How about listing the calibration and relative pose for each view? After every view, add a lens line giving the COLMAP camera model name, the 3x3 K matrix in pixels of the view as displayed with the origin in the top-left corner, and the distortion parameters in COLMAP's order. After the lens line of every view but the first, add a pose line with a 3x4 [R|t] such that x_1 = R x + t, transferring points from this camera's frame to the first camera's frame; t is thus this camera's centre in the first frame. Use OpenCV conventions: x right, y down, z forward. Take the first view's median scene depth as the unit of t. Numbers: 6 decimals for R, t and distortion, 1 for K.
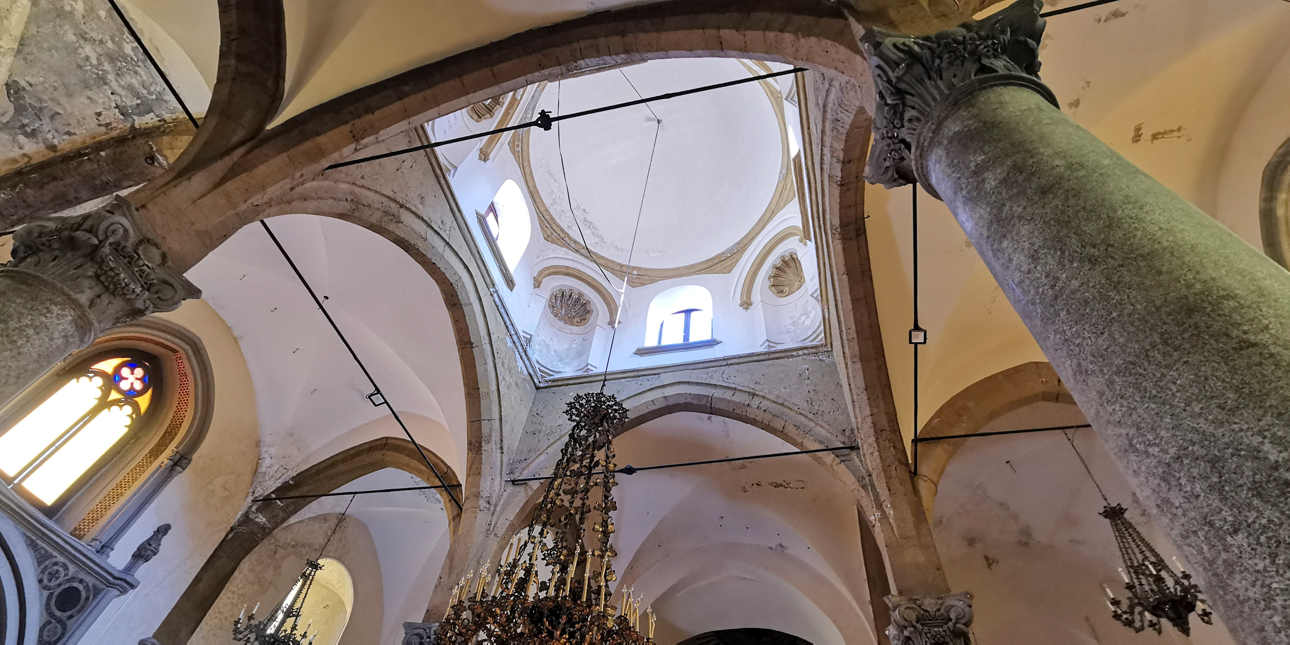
lens RADIAL K [[619.4, 0, 645.0], [0, 619.4, 322.5], [0, 0, 1]] dist [-0.055212, 0.050318]
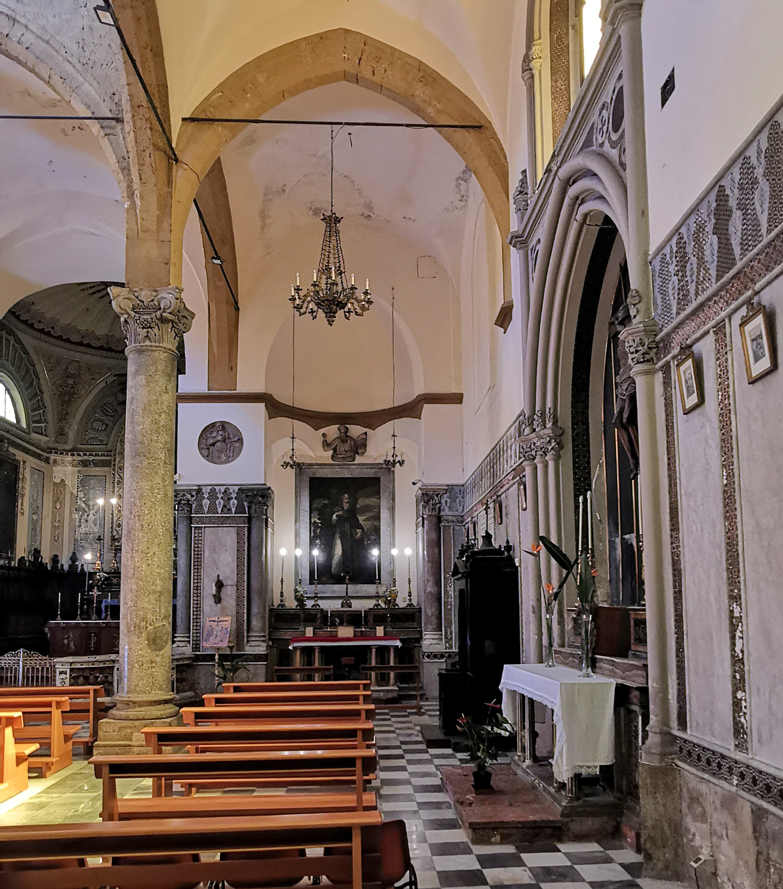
lens RADIAL K [[751.3, 0, 390.9], [0, 751.3, 540.4], [0, 0, 1]] dist [-0.093511, 0.115309]
pose [[0.954253, -0.073733, 0.289766, 0.331816], [-0.167712, 0.670317, 0.722875, -0.215221], [-0.247535, -0.738403, 0.627286, -0.220360]]
